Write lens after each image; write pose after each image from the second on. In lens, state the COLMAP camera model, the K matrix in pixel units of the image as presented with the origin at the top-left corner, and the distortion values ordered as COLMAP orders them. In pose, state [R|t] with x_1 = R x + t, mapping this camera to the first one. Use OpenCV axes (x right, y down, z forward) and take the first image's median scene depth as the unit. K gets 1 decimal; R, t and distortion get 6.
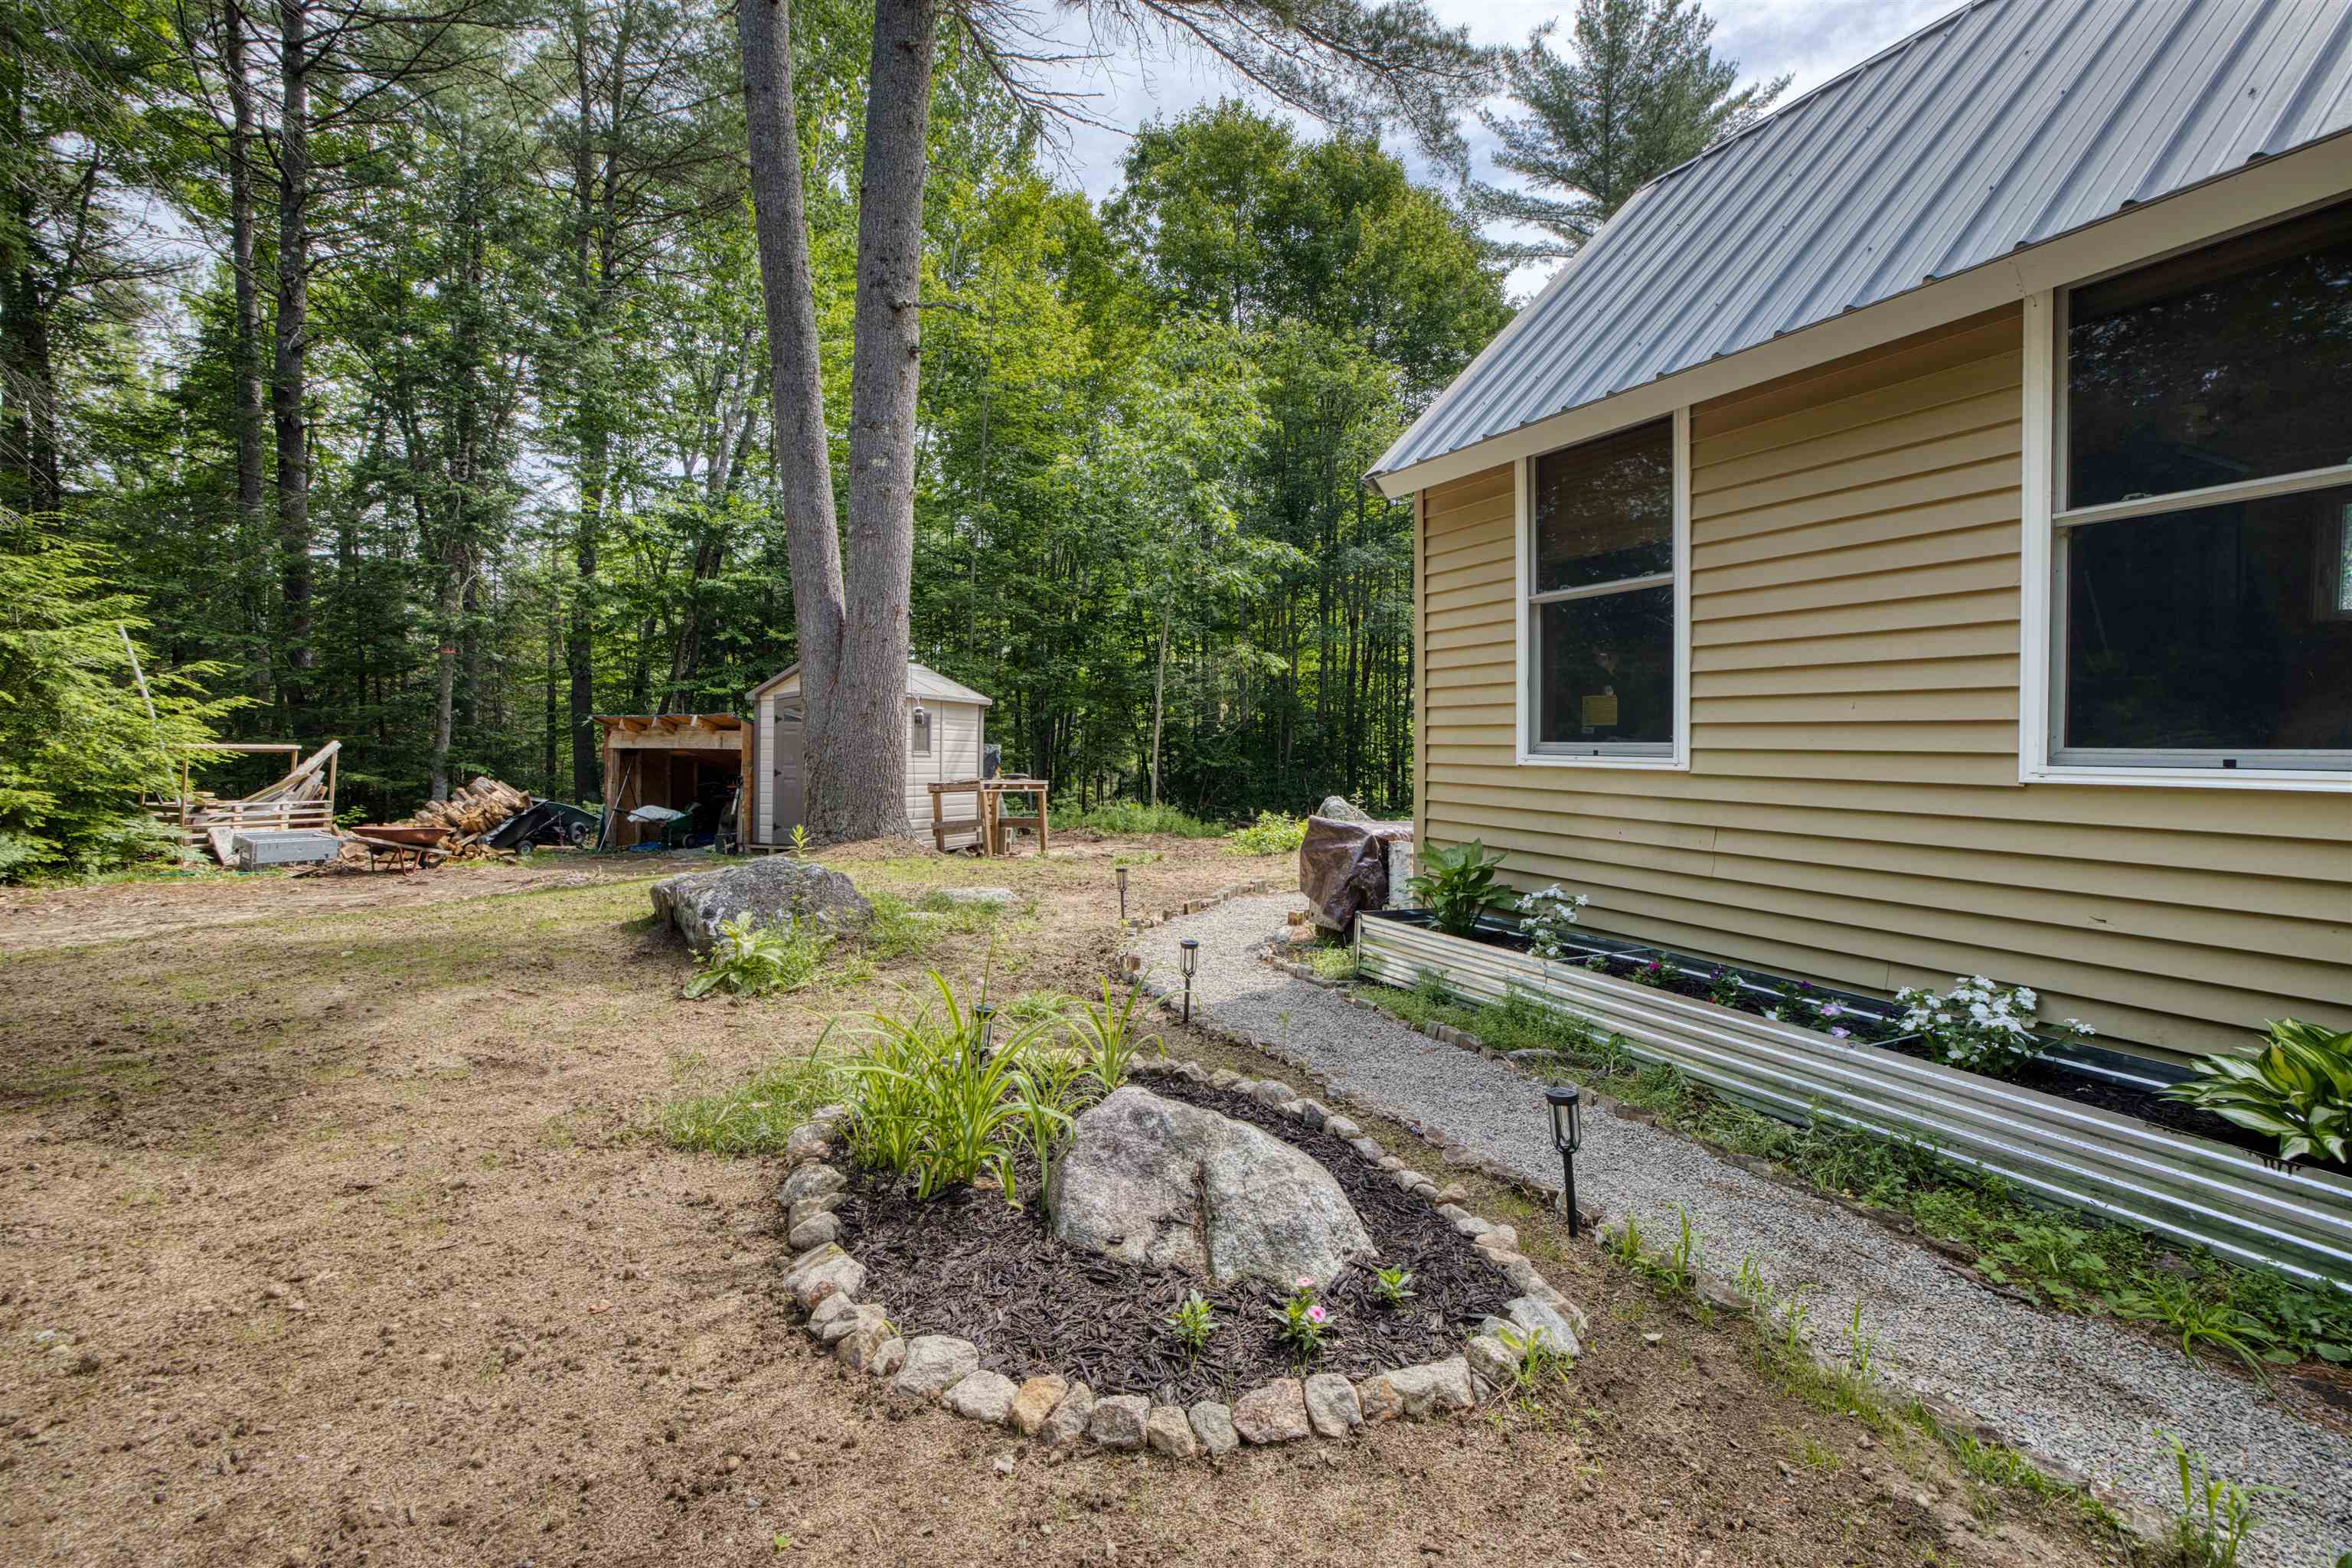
lens RADIAL K [[1005.4, 0, 1182.5], [0, 1005.4, 774.0], [0, 0, 1]] dist [-0.045747, 0.017620]
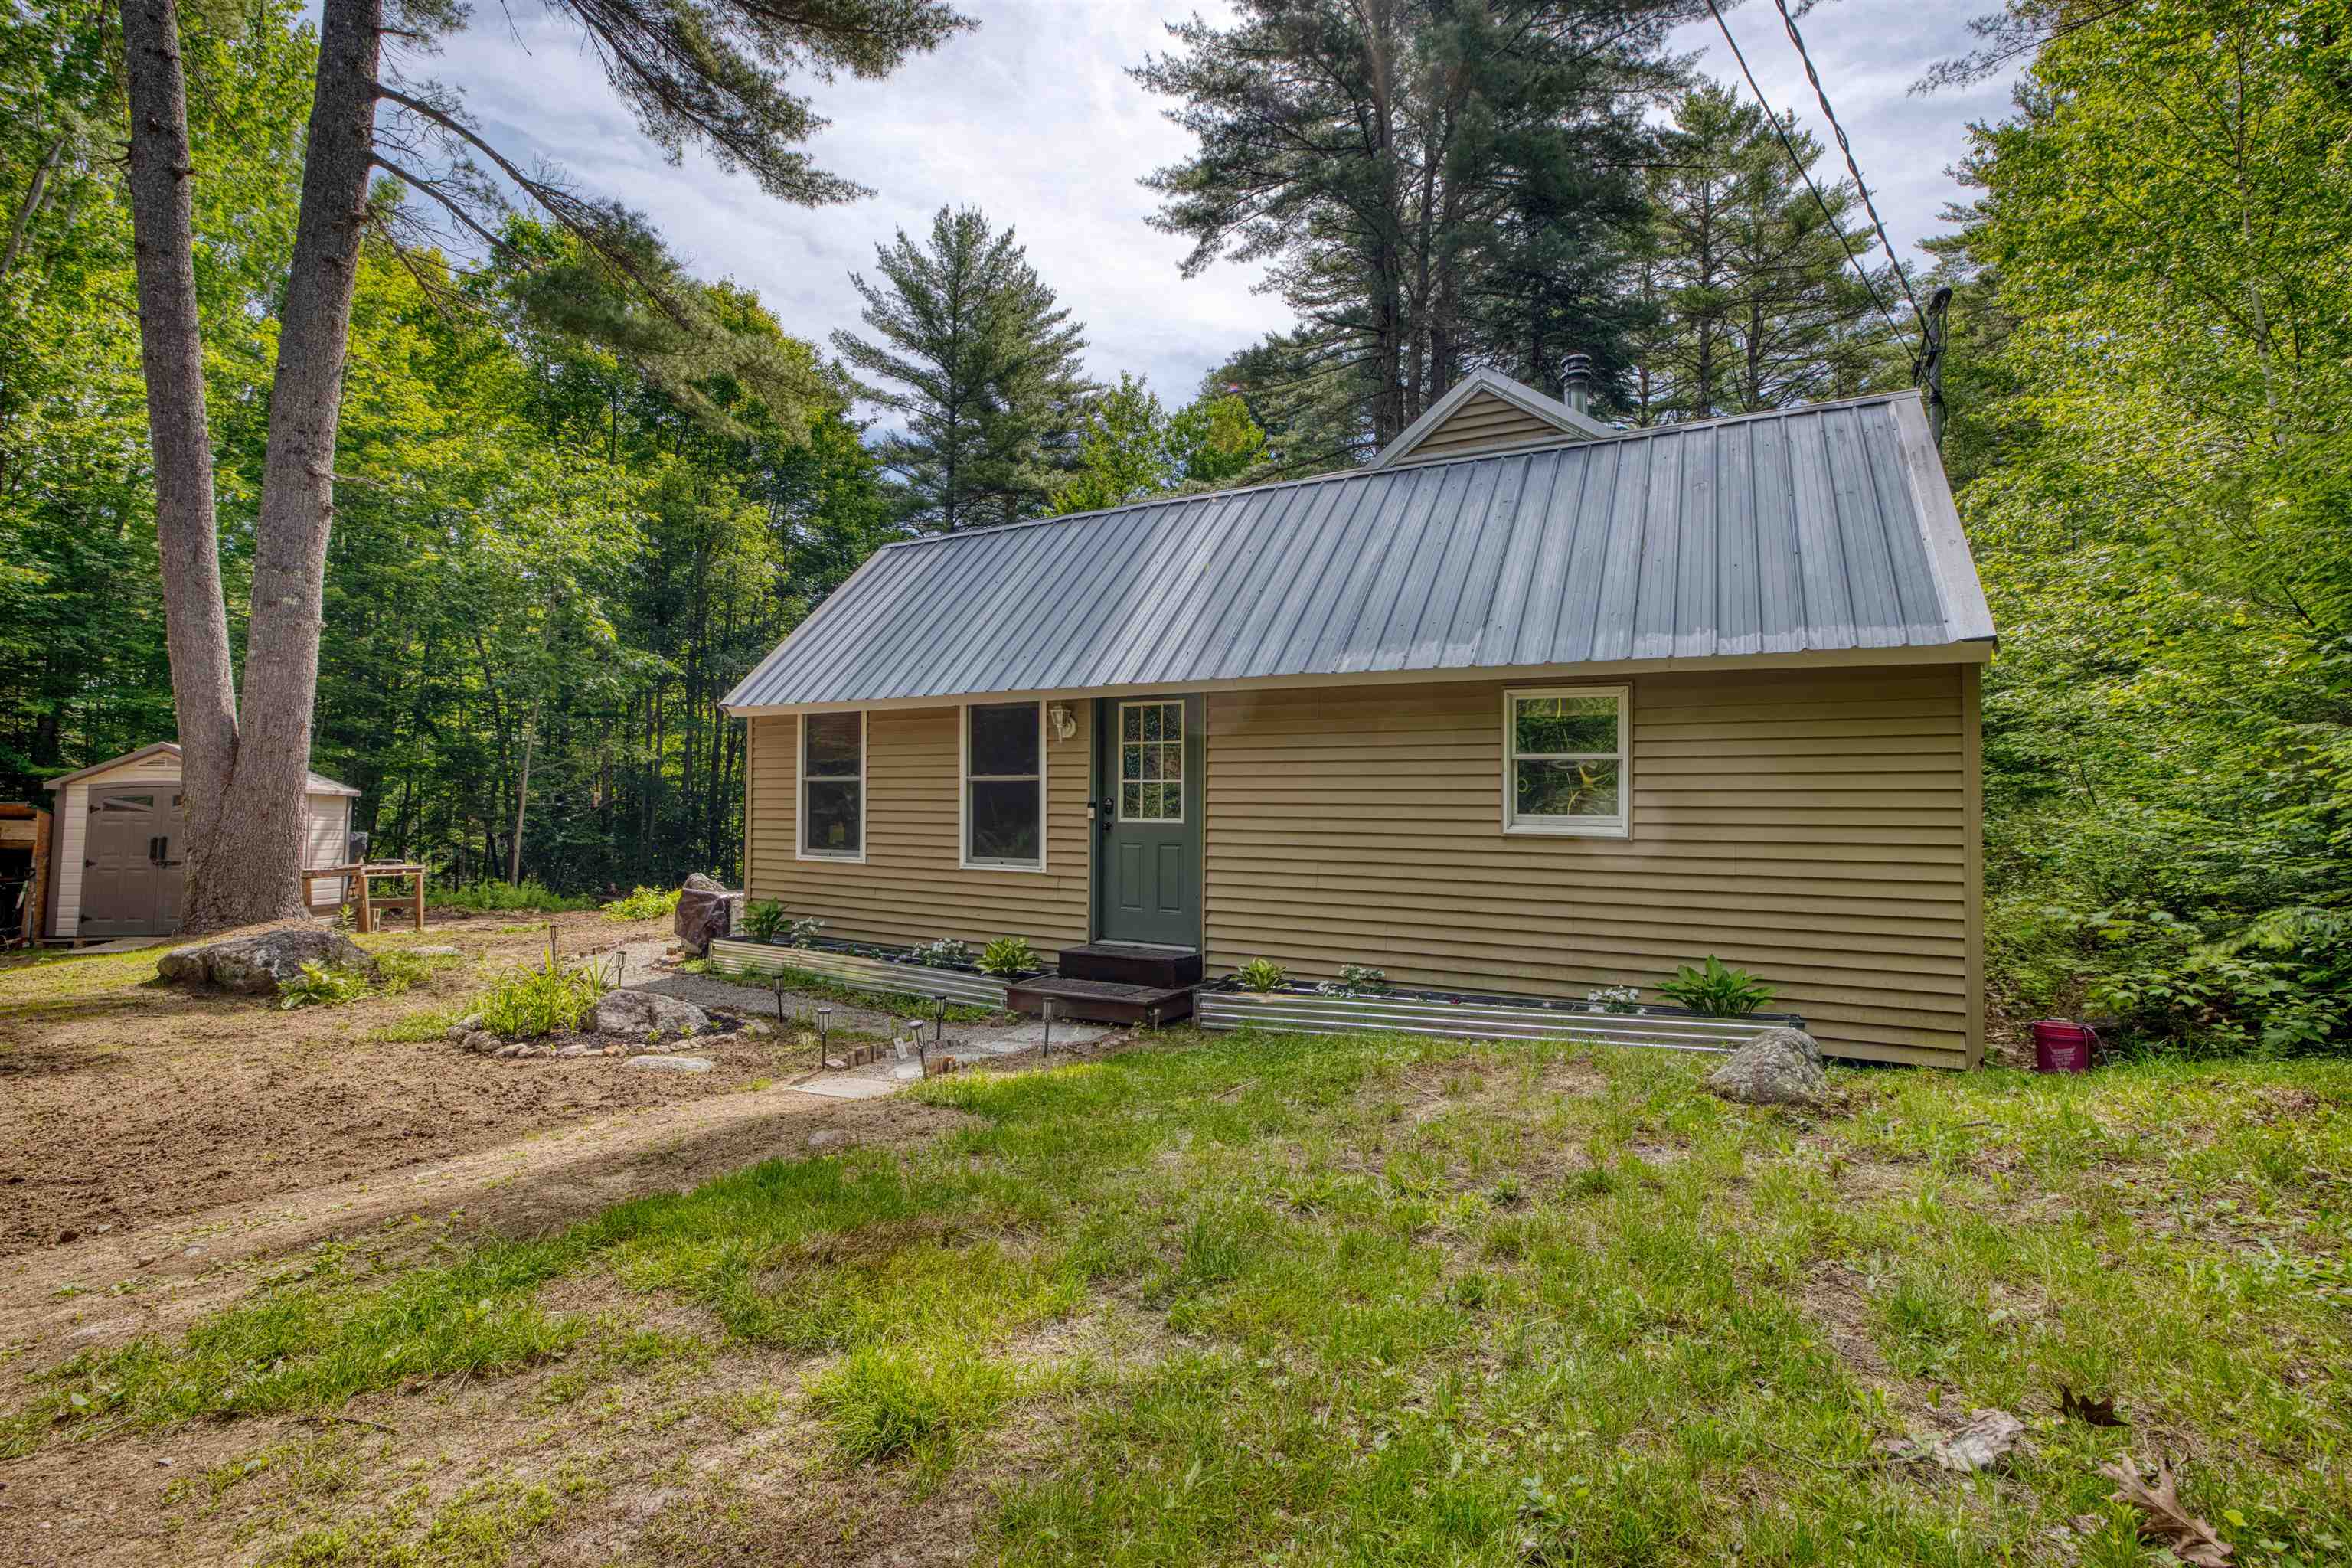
lens RADIAL K [[1005.4, 0, 1182.5], [0, 1005.4, 774.0], [0, 0, 1]] dist [-0.045747, 0.017620]
pose [[0.823599, 0.027235, 0.566518, -0.070499], [0.010268, 0.997967, -0.062905, -0.019518], [-0.567079, 0.057625, 0.821645, -0.457163]]
